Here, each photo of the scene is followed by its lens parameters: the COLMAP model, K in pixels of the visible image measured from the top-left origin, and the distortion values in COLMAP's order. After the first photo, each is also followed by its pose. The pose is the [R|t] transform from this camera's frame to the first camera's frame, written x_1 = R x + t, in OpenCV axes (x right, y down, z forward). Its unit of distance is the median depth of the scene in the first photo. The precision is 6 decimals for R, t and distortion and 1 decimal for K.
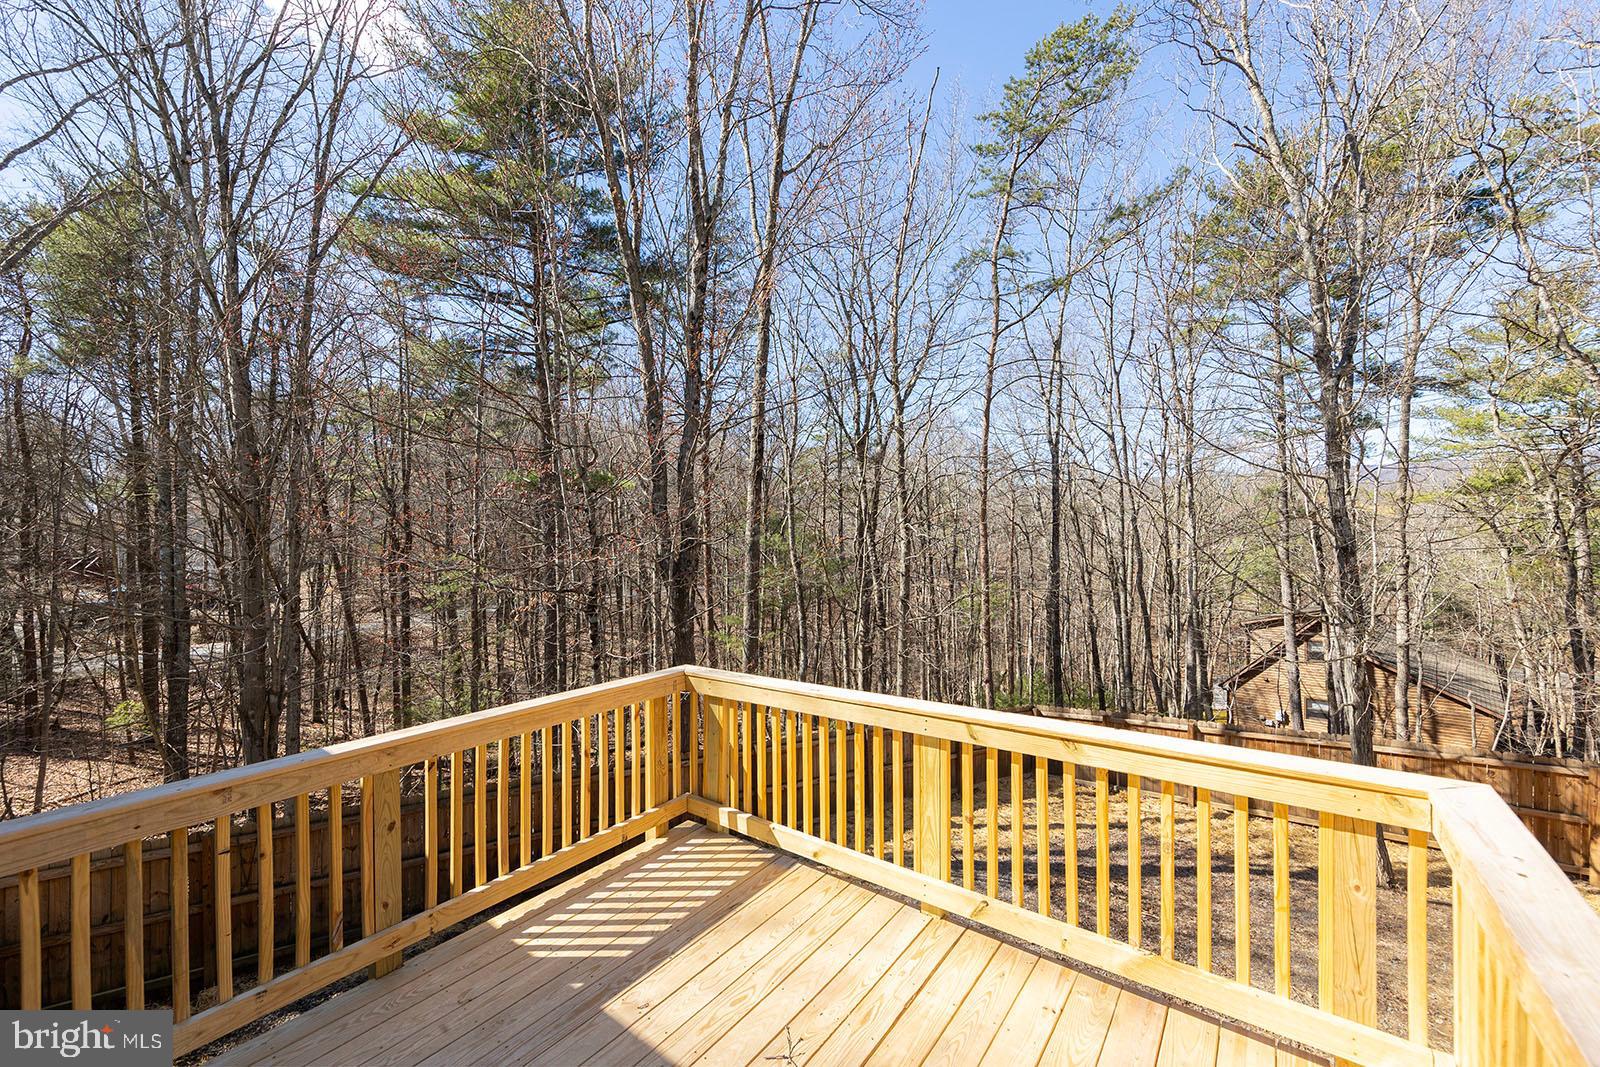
lens RADIAL K [[630.2, 0, 800.0], [0, 630.2, 533.5], [0, 0, 1]] dist [-0.000761, -0.000061]
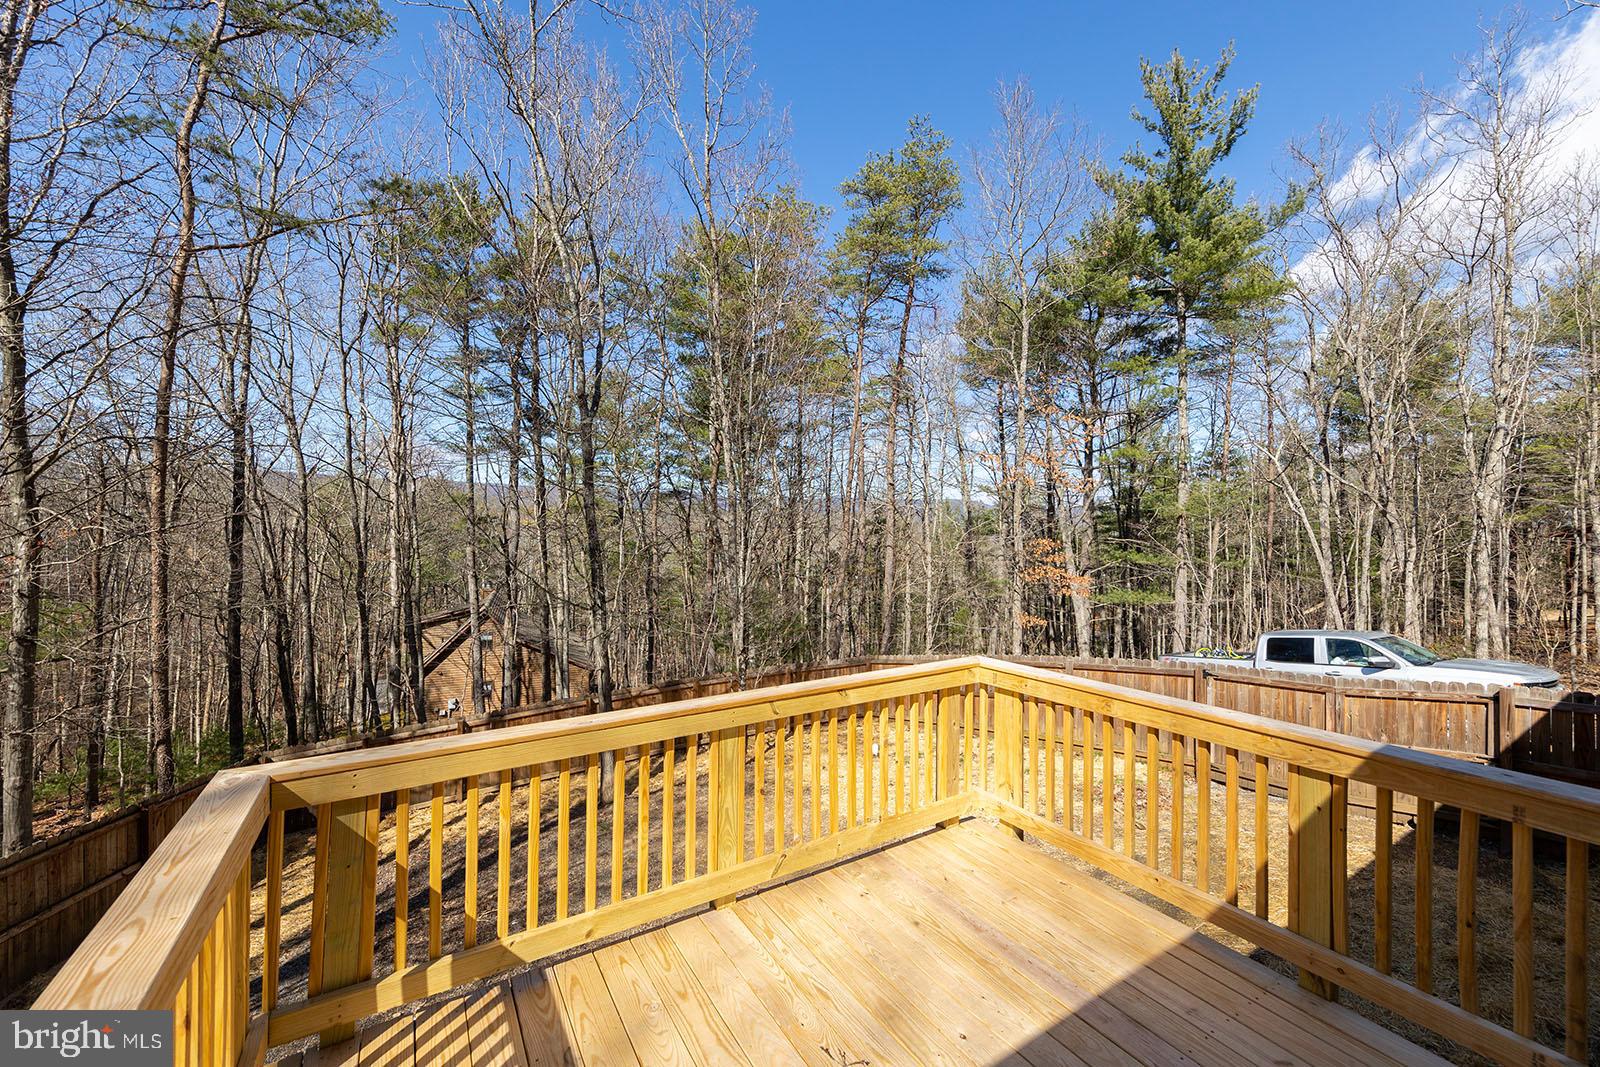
lens RADIAL K [[630.2, 0, 800.0], [0, 630.2, 533.5], [0, 0, 1]] dist [-0.000761, -0.000061]
pose [[0.356695, 0.016262, 0.934079, -0.157696], [-0.008976, 0.999862, -0.013980, 0.005825], [-0.934178, -0.003398, 0.356792, 0.122414]]
